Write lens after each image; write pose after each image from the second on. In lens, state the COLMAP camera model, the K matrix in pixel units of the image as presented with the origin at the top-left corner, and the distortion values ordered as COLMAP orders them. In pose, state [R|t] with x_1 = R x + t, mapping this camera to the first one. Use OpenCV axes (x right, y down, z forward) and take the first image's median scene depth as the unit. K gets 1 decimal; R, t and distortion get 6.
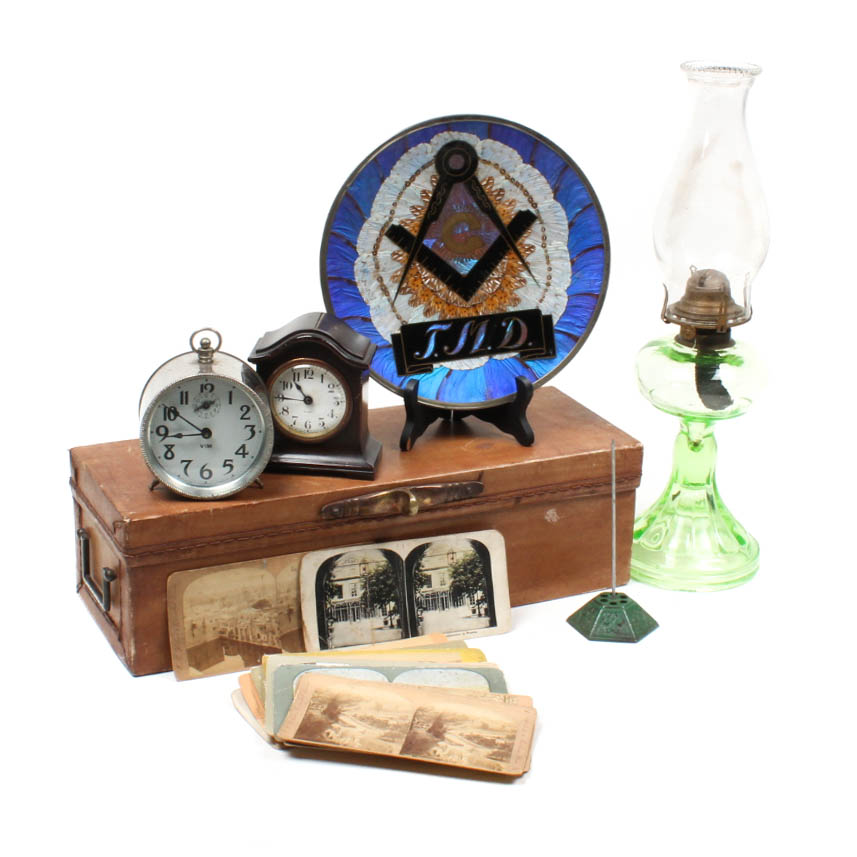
lens RADIAL K [[2128.7, 0, 428.5], [0, 2128.7, 428.5], [0, 0, 1]] dist [-0.058570, -0.107782]
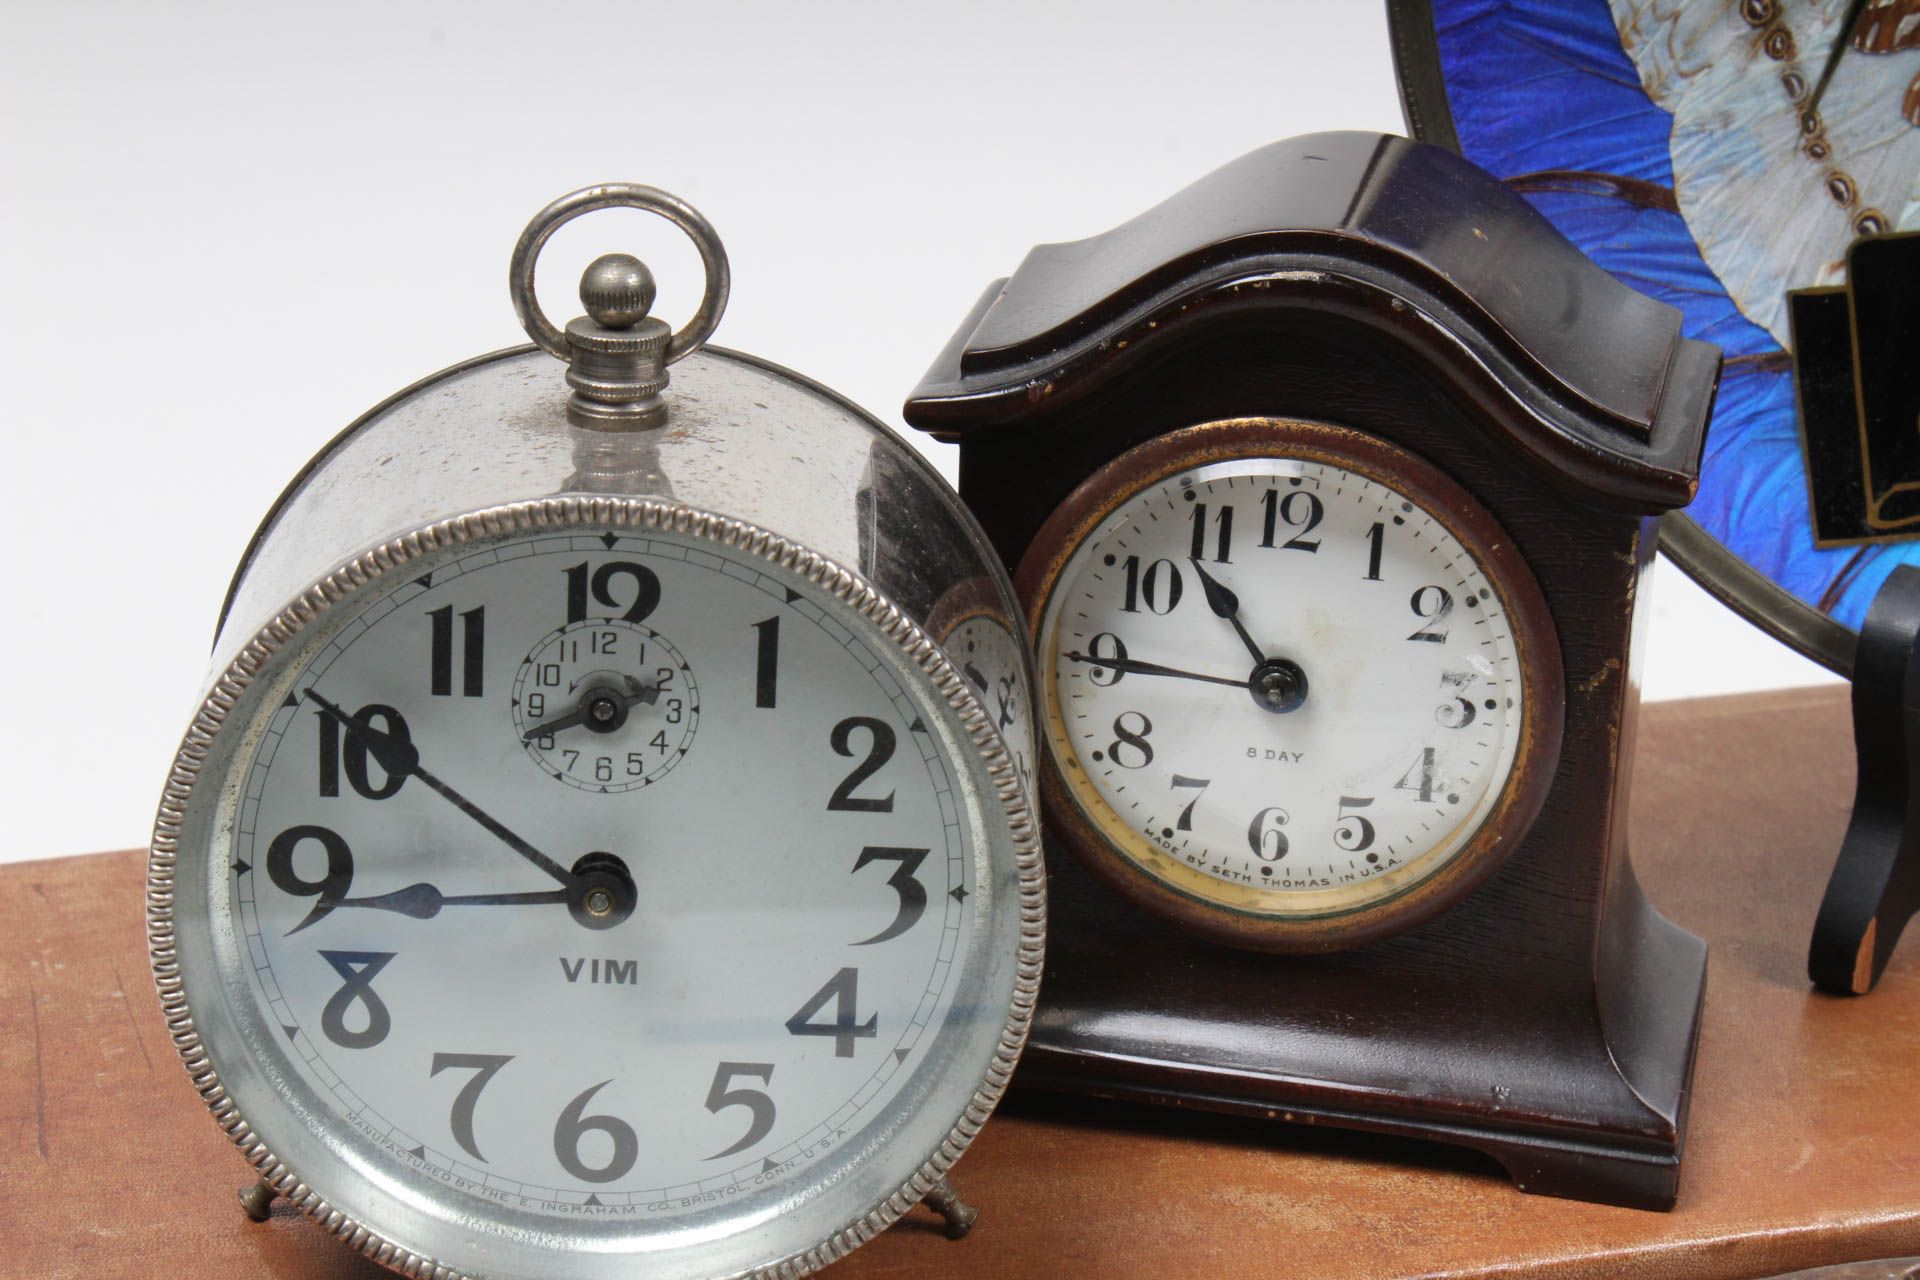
lens RADIAL K [[4859.0, 0, 960.0], [0, 4859.0, 640.0], [0, 0, 1]] dist [0.023345, -0.028317]
pose [[0.993532, 0.045086, -0.104221, -0.042896], [-0.043318, 0.998877, 0.019166, -0.022563], [0.104968, -0.014527, 0.994370, 0.643251]]
